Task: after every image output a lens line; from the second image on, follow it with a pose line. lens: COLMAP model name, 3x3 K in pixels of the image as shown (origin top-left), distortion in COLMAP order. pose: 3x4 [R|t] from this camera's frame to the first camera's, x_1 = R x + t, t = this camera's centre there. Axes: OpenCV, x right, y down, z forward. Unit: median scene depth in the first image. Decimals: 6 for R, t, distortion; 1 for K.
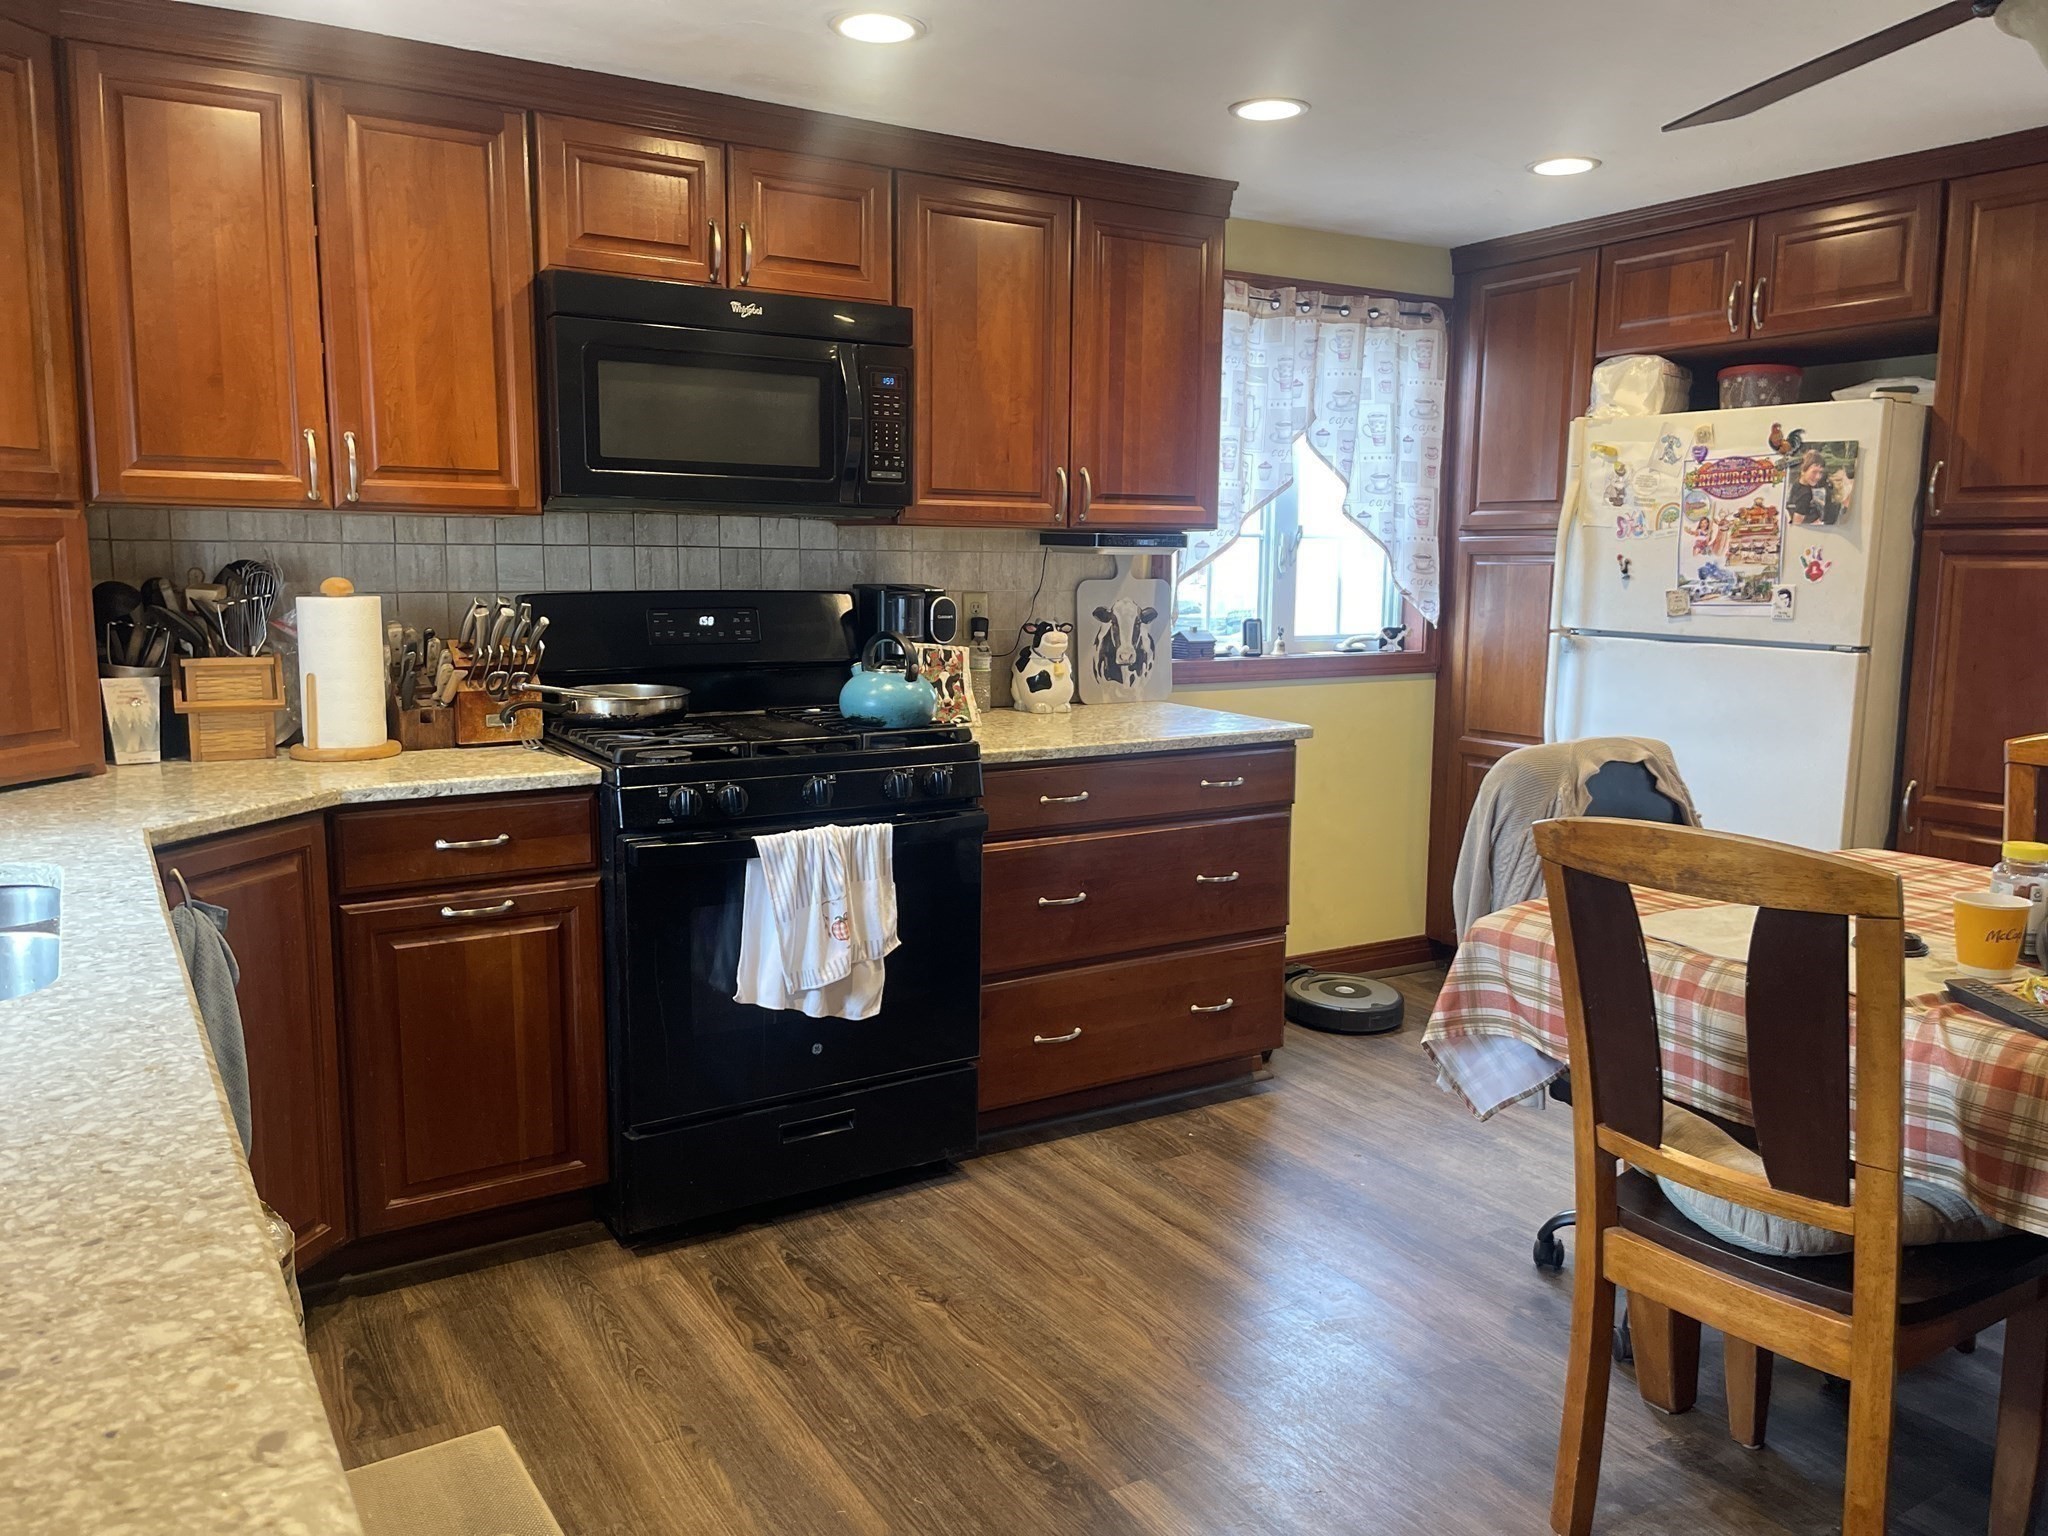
lens RADIAL K [[1537.4, 0, 1028.2], [0, 1537.4, 772.1], [0, 0, 1]] dist [0.051230, -0.066544]
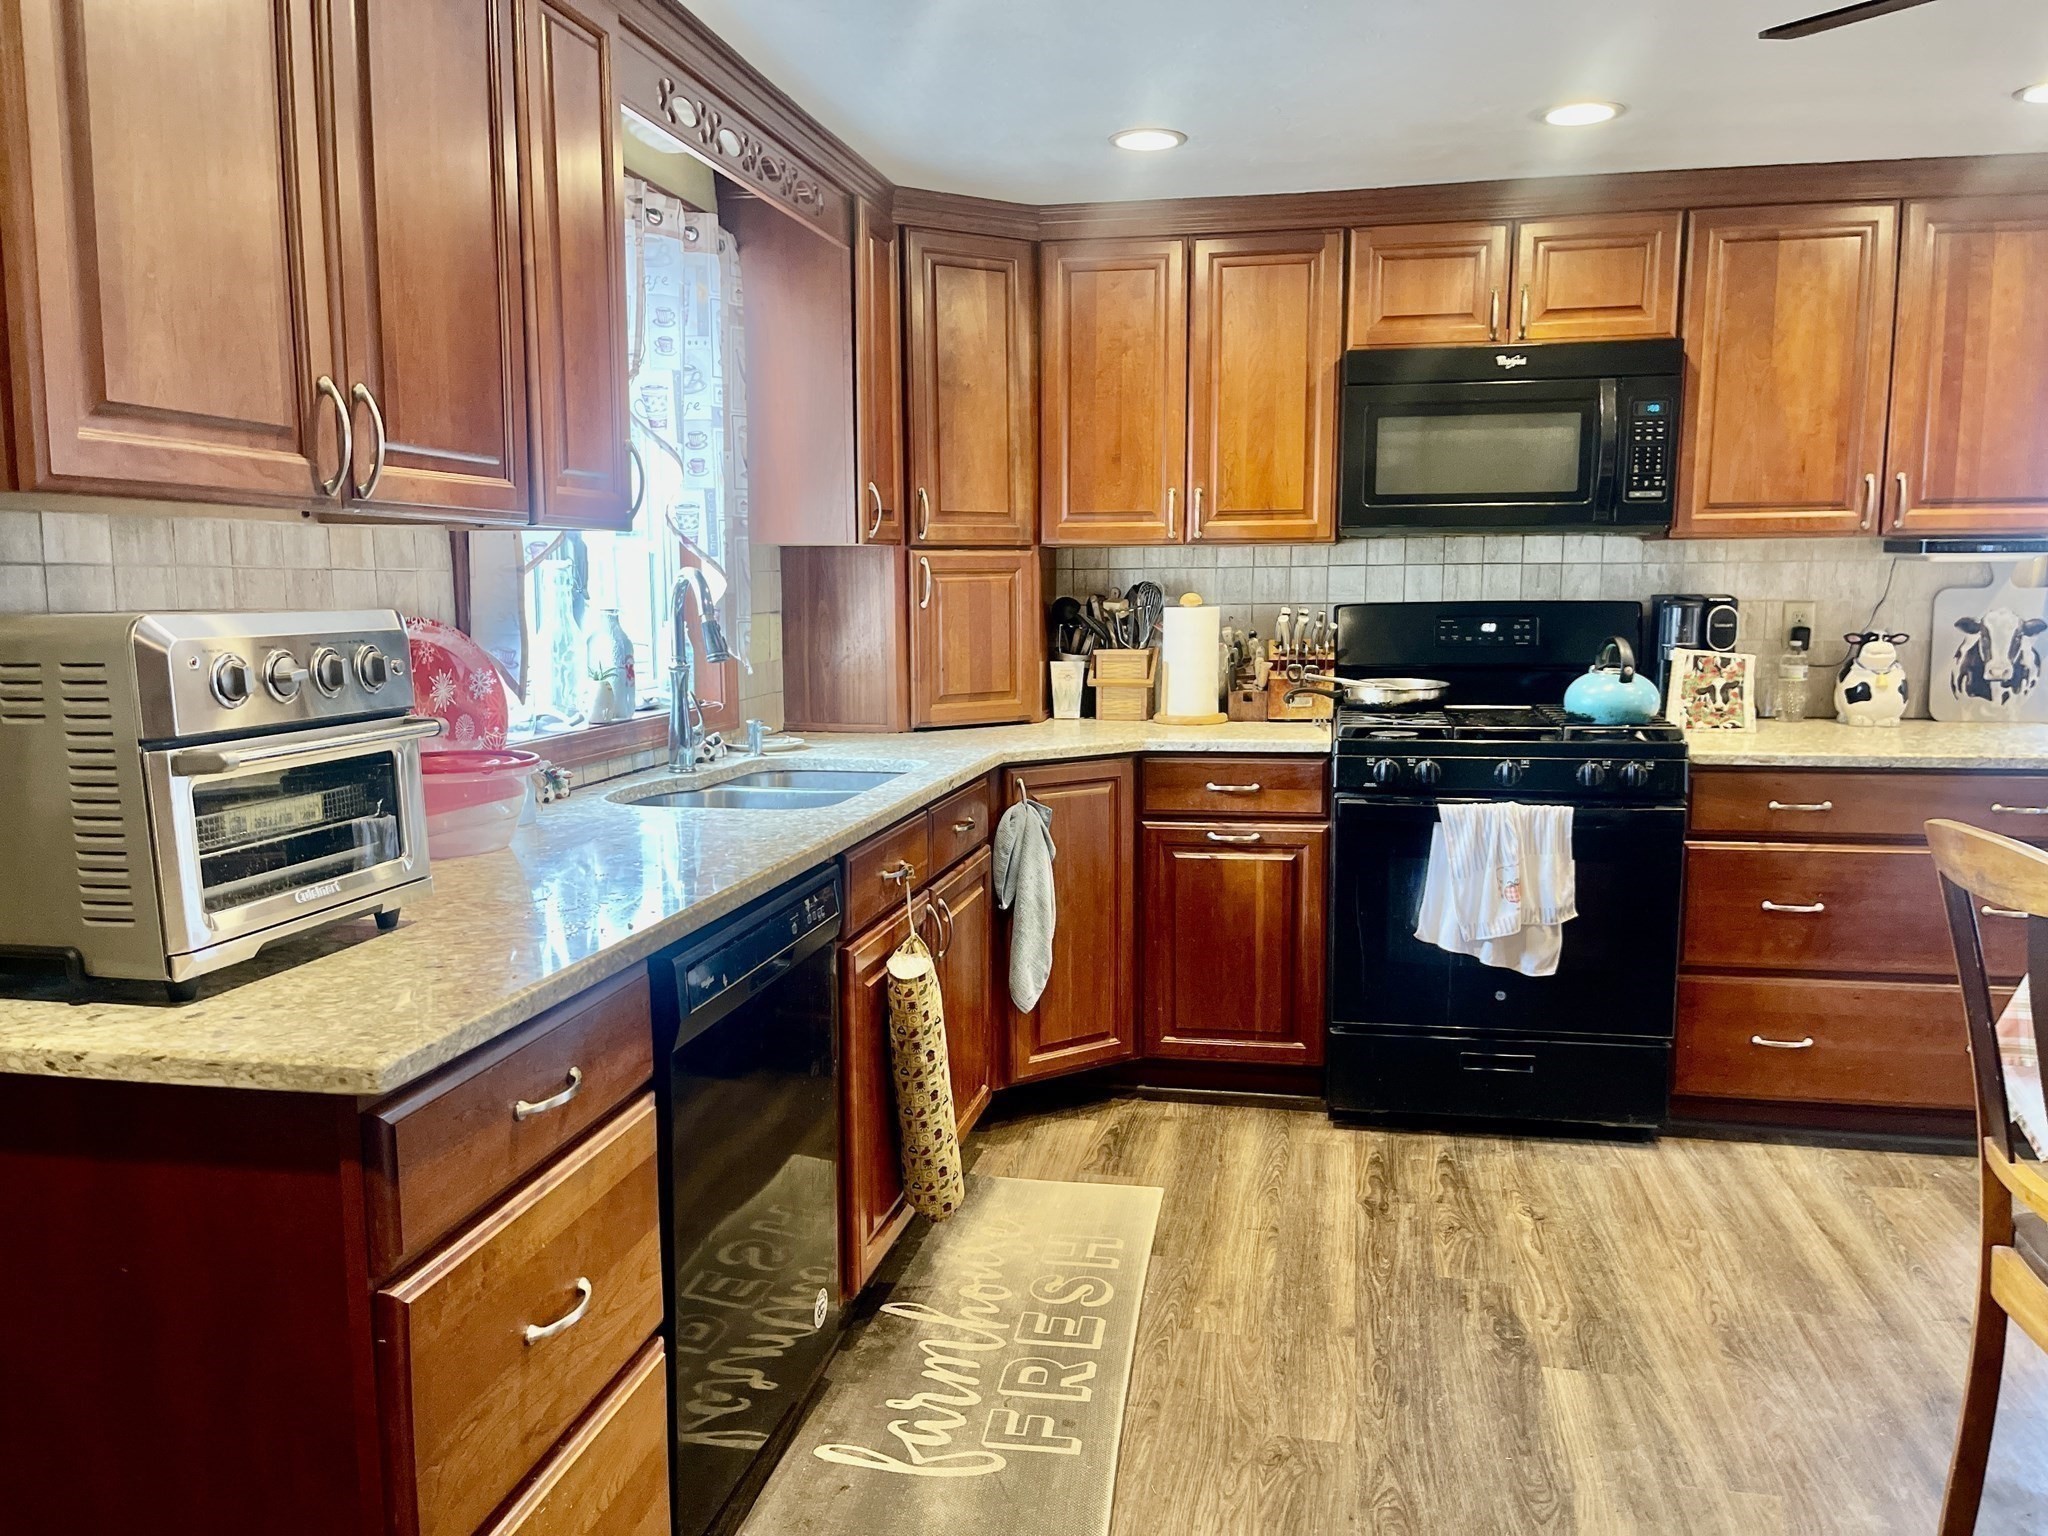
lens RADIAL K [[1537.4, 0, 1013.7], [0, 1537.4, 780.5], [0, 0, 1]] dist [0.051230, -0.066544]
pose [[0.724679, 0.079065, -0.684536, 0.385455], [-0.081027, 0.996281, 0.029295, 0.014020], [0.684306, 0.034236, 0.728391, -0.105841]]
